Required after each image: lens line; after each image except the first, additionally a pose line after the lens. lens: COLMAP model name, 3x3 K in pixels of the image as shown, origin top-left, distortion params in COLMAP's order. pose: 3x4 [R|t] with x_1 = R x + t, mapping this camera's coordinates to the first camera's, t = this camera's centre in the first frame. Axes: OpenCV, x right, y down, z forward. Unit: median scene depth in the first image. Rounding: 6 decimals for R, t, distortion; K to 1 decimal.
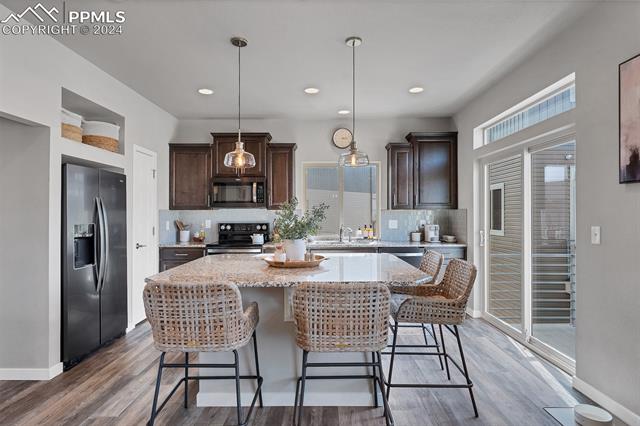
lens RADIAL K [[348.4, 0, 320.0], [0, 348.4, 213.0], [0, 0, 1]] dist [0.000628, 0.000281]
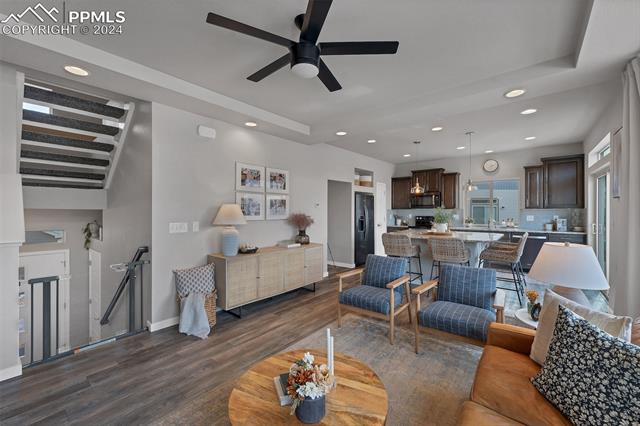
lens RADIAL K [[261.3, 0, 319.5], [0, 261.3, 215.3], [0, 0, 1]] dist [0.000263, 0.000087]
pose [[0.771521, 0.010601, -0.636115, 0.253858], [0.007109, 0.999655, 0.025281, -0.017912], [0.636164, -0.024027, 0.771180, -0.532020]]
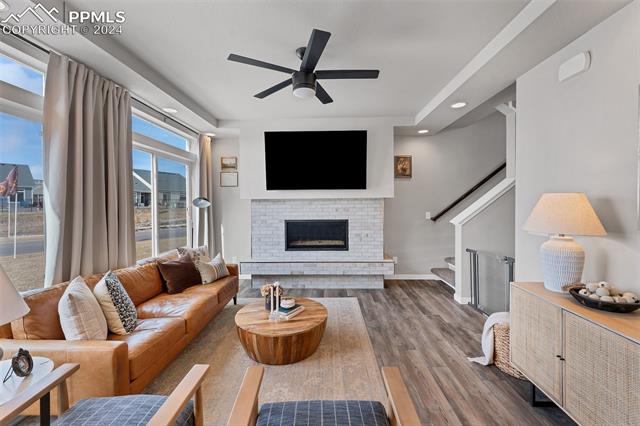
lens RADIAL K [[263.2, 0, 320.6], [0, 263.2, 206.9], [0, 0, 1]] dist [0.000616, -0.000308]
pose [[-0.999622, 0.008335, 0.026183, -0.064448], [0.008385, 0.999963, 0.001786, -0.015481], [-0.026167, 0.002004, -0.999656, 0.273475]]
